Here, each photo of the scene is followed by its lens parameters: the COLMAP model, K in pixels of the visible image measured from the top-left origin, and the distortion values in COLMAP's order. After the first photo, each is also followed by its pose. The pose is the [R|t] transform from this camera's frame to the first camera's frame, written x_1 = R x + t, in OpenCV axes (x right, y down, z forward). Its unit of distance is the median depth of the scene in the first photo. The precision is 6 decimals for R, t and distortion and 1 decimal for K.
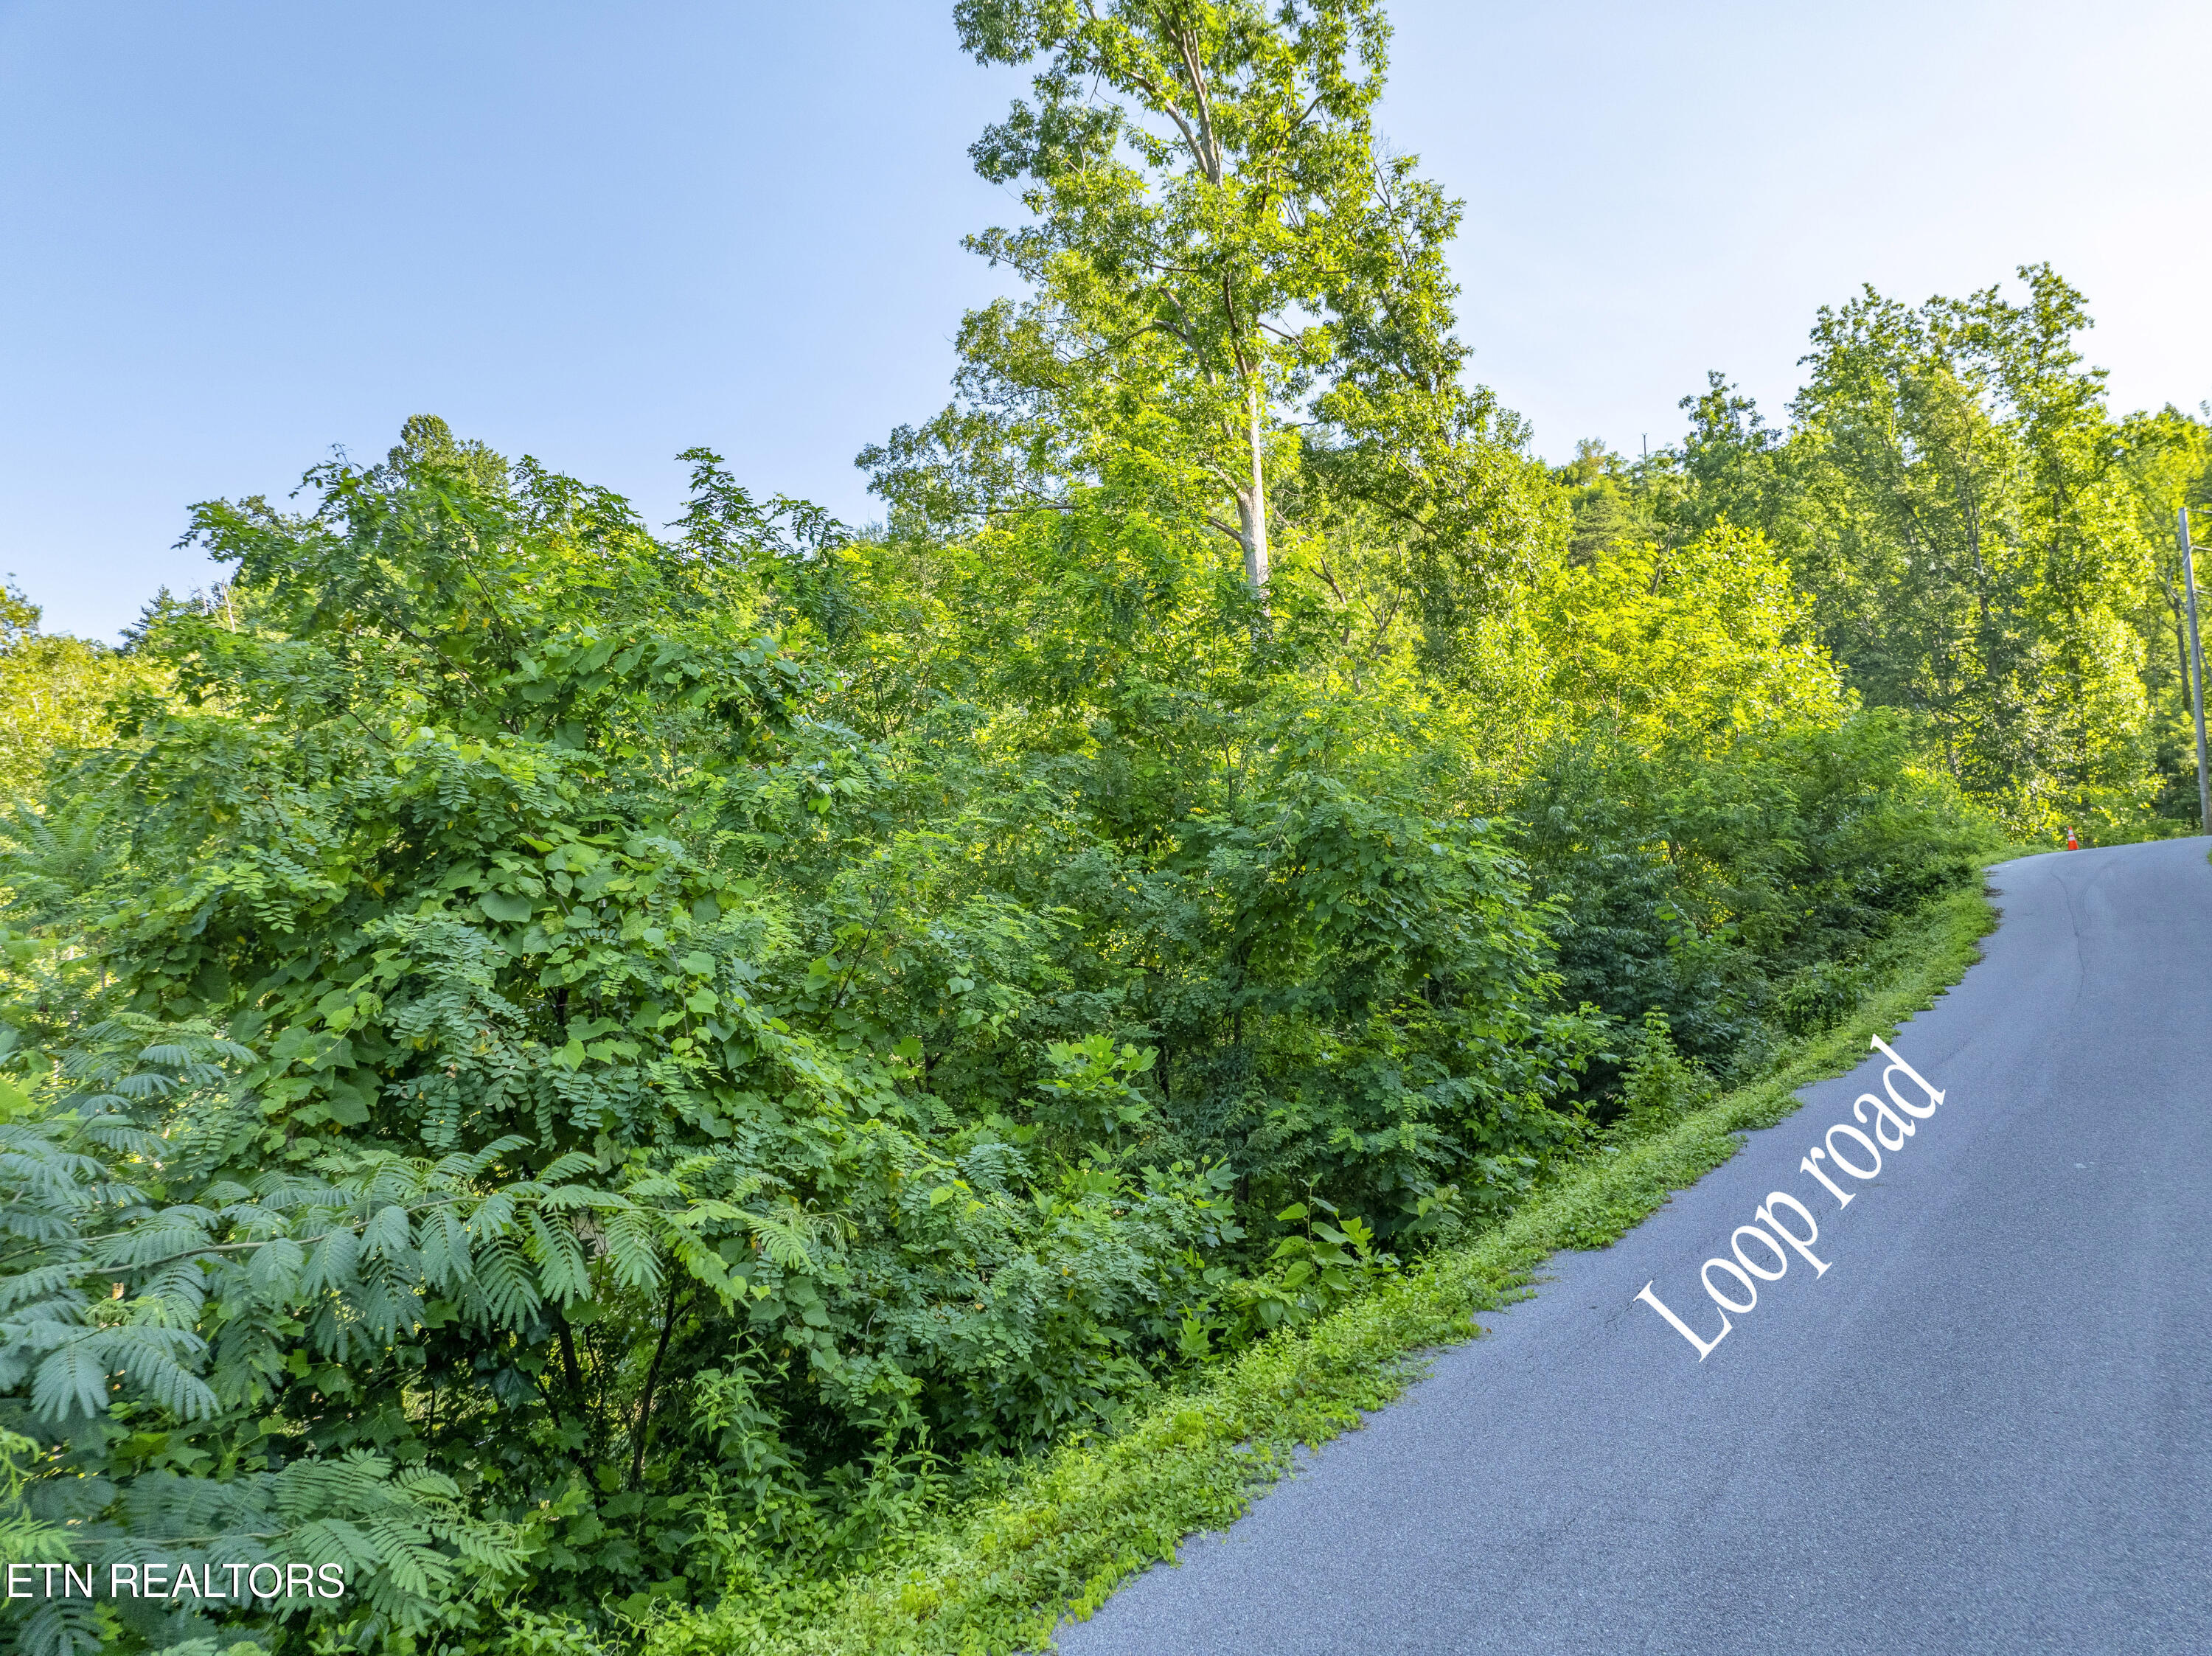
lens RADIAL K [[1549.8, 0, 1104.6], [0, 1549.8, 826.9], [0, 0, 1]] dist [-0.043242, 0.011827]
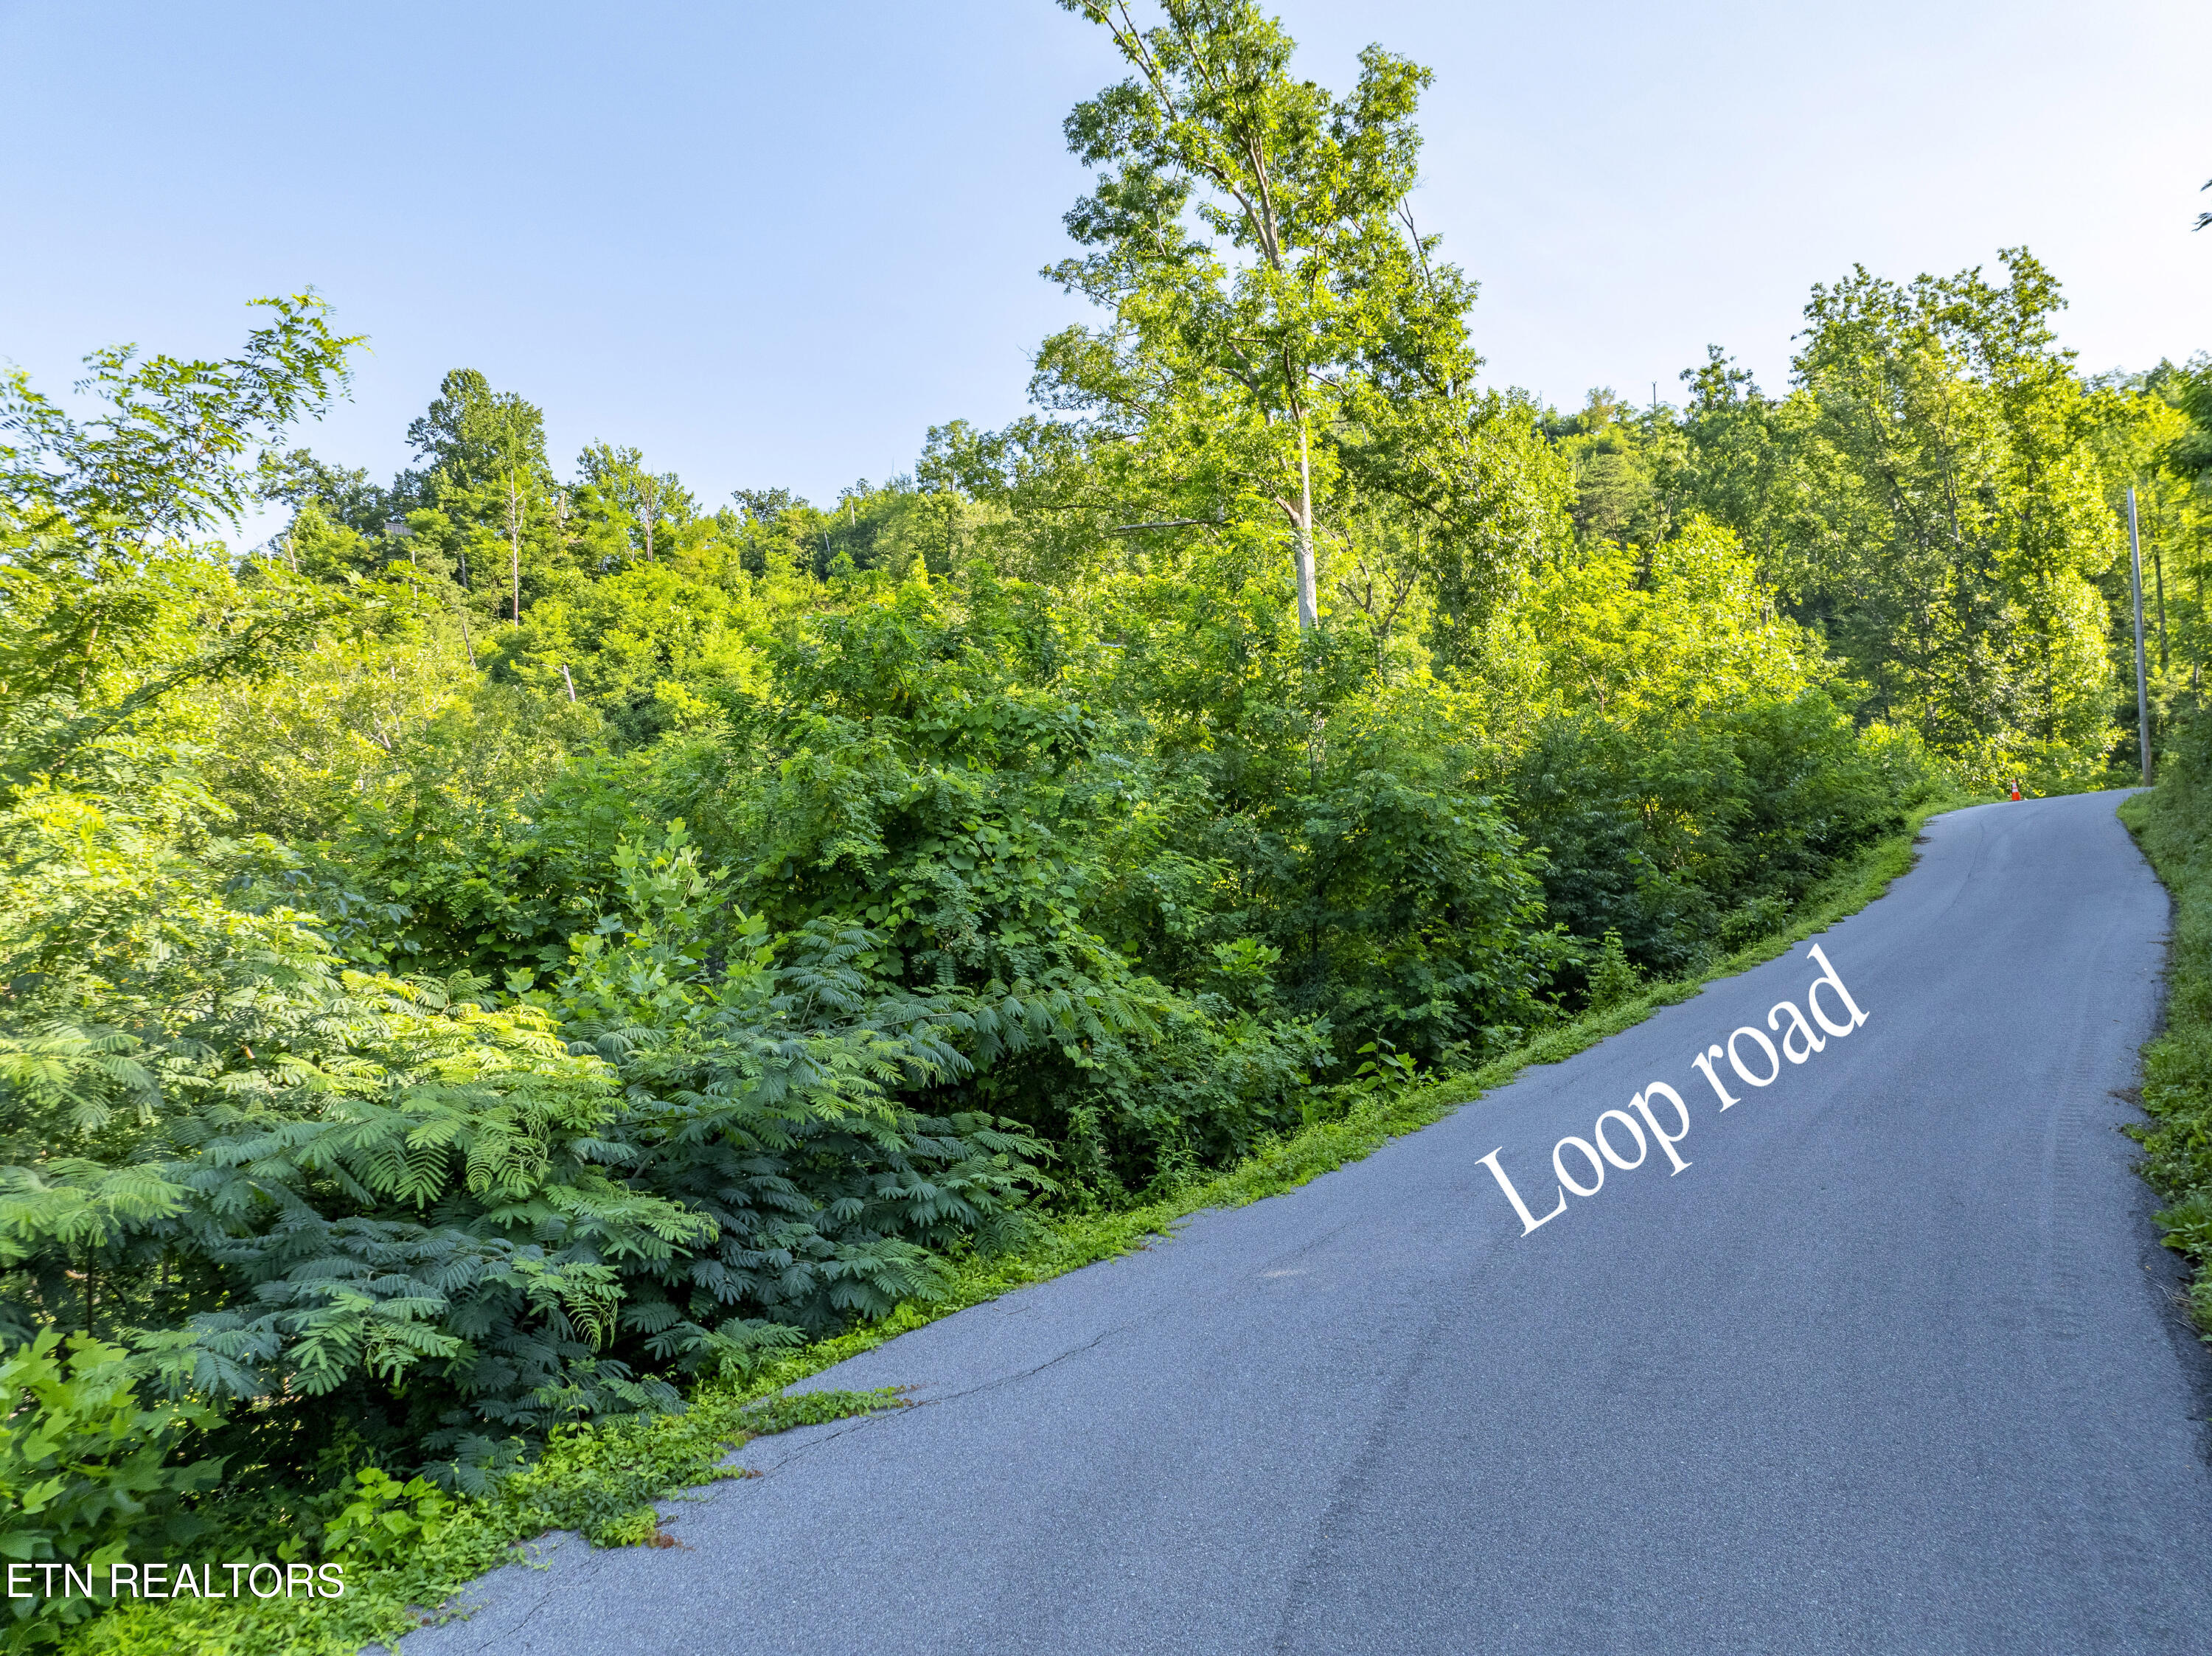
lens RADIAL K [[1549.8, 0, 1108.4], [0, 1549.8, 827.8], [0, 0, 1]] dist [-0.043242, 0.011827]
pose [[0.999996, 0.000416, -0.002940, -0.049645], [-0.000300, 0.999214, 0.039637, -0.015326], [0.002954, -0.039636, 0.999210, -0.209280]]
